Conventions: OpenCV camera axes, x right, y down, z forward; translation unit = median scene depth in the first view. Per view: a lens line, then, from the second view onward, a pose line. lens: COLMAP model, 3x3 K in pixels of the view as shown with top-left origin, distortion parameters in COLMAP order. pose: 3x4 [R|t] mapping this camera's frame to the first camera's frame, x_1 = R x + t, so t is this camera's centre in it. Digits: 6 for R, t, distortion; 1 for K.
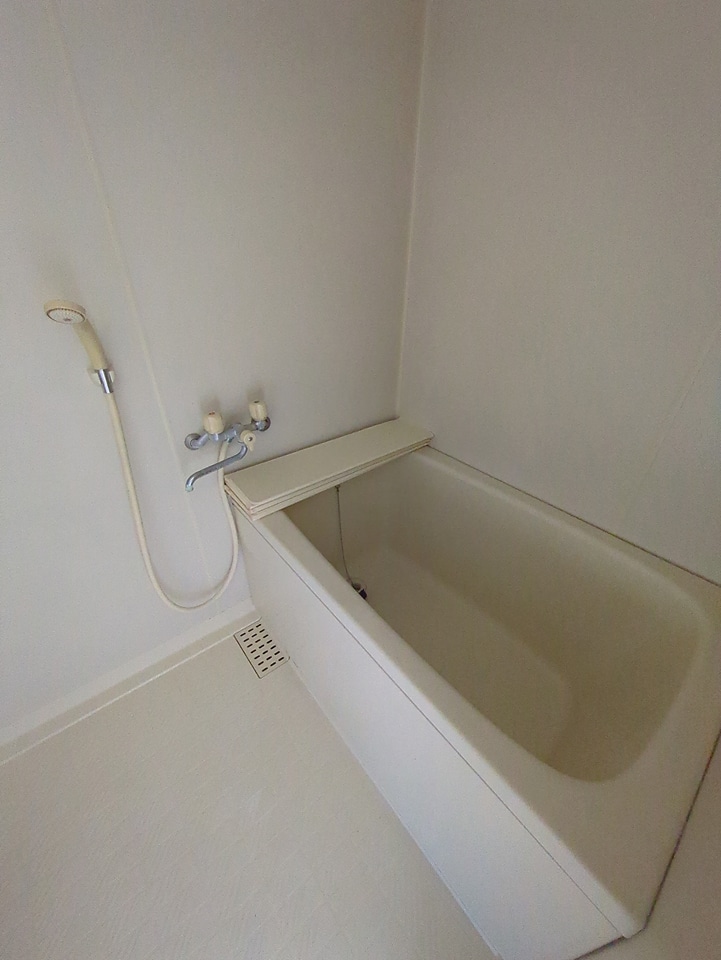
lens RADIAL K [[378.1, 0, 360.5], [0, 378.1, 480.0], [0, 0, 1]] dist [-0.003188, 0.000228]
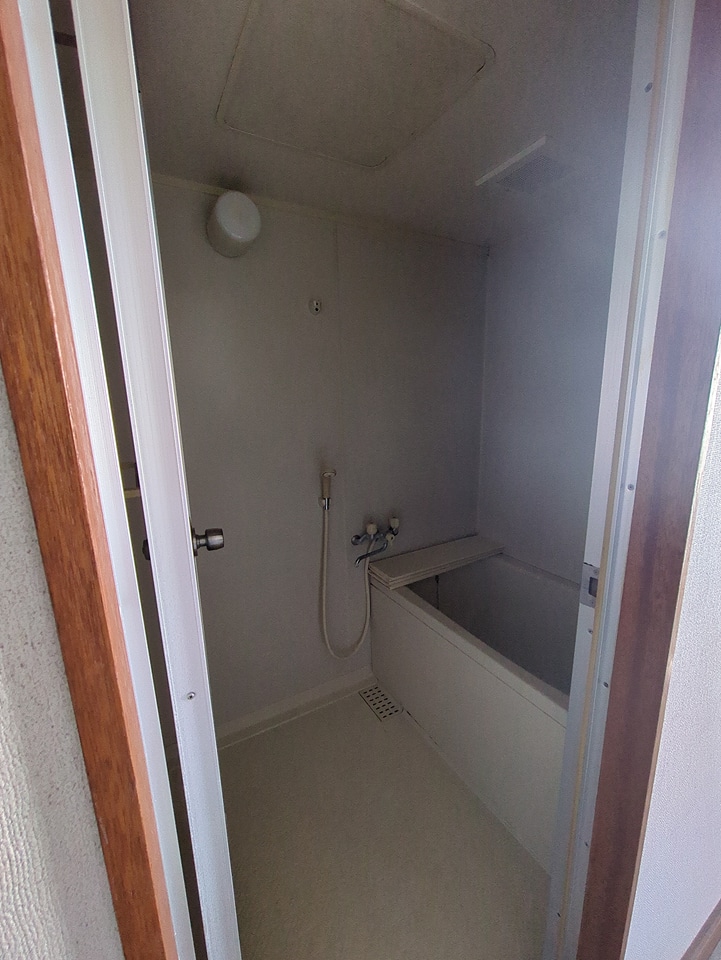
lens RADIAL K [[378.1, 0, 360.5], [0, 378.1, 480.0], [0, 0, 1]] dist [-0.003188, 0.000228]
pose [[0.985324, -0.010293, -0.170382, -0.122940], [-0.050188, 0.936590, -0.346815, 0.222901], [0.163148, 0.350276, 0.922328, -0.629819]]
